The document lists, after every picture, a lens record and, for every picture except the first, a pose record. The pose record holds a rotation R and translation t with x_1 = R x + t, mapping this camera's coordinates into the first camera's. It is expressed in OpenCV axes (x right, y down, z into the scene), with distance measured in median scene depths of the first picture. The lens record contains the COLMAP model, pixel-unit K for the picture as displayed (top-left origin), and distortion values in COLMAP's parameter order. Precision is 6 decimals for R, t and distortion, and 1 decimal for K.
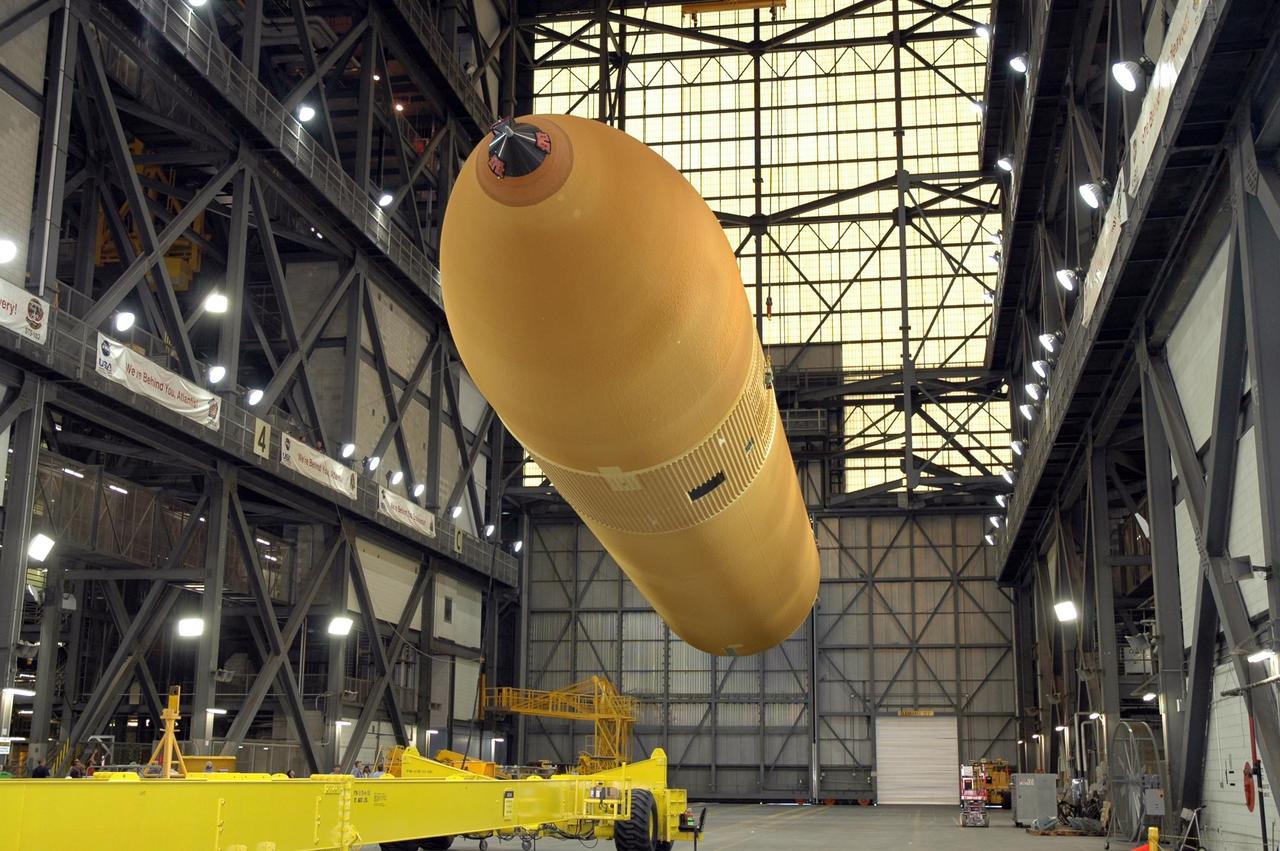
lens RADIAL K [[1535.4, 0, 644.1], [0, 1535.4, 444.8], [0, 0, 1]] dist [-0.008547, 0.001043]
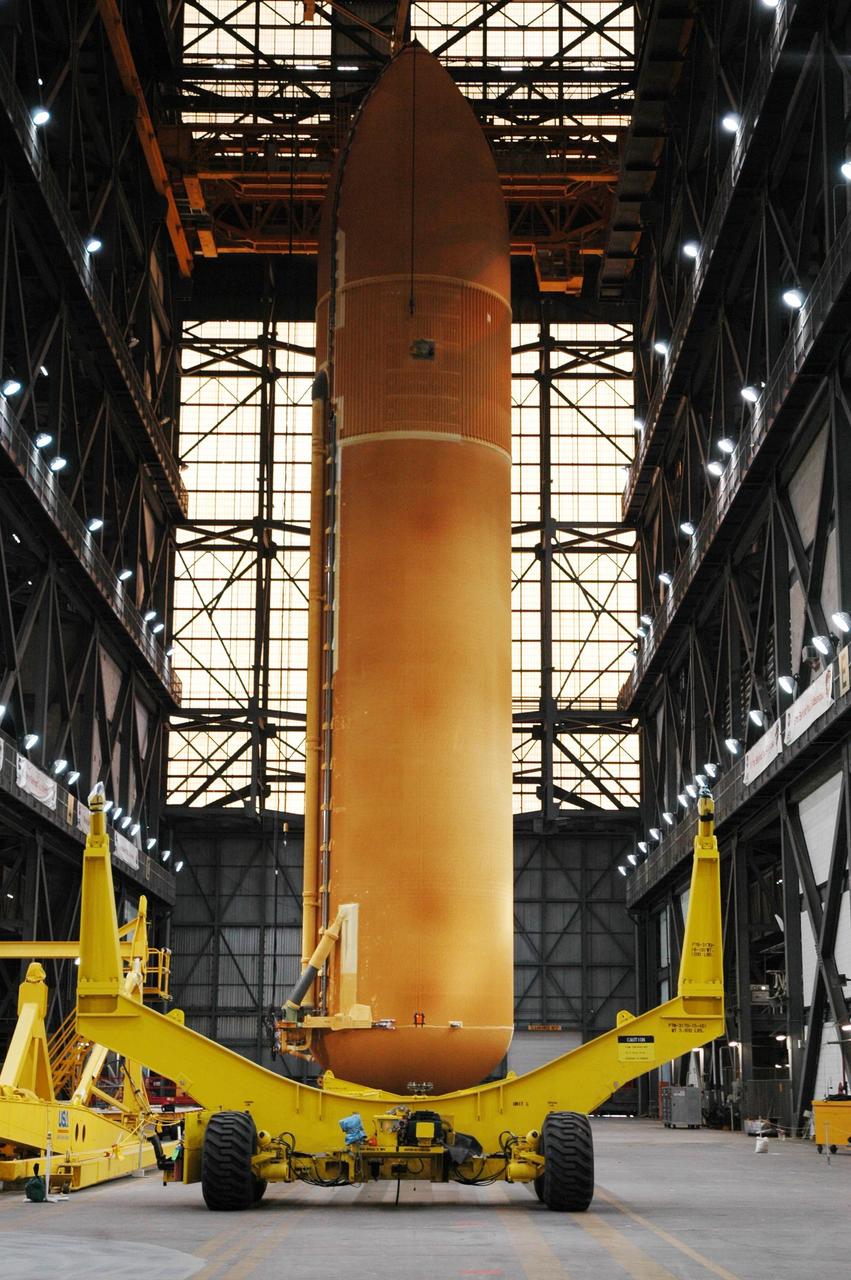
lens RADIAL K [[2021.9, 0, 443.3], [0, 2021.9, 639.1], [0, 0, 1]] dist [0.018610, -0.003203]
pose [[0.984075, 0.035801, 0.174110, -0.144474], [-0.035202, 0.999359, -0.006531, -0.081800], [-0.174232, 0.000298, 0.984705, -0.365184]]
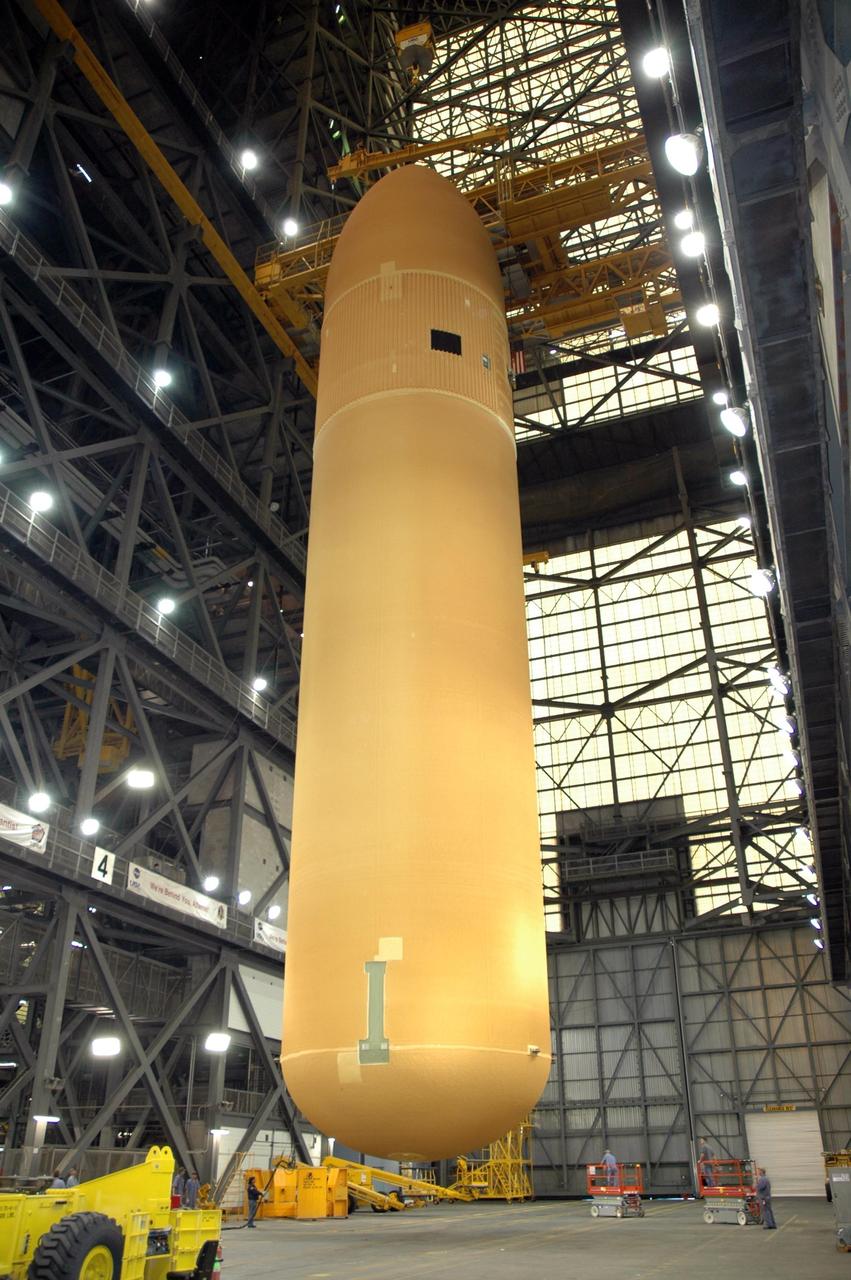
lens RADIAL K [[1015.3, 0, 435.6], [0, 1015.3, 652.9], [0, 0, 1]] dist [-0.163693, 0.175029]
pose [[0.982026, -0.105416, -0.156564, 0.075578], [0.058550, 0.958718, -0.278266, 0.038371], [0.179435, 0.264097, 0.947658, 0.178706]]
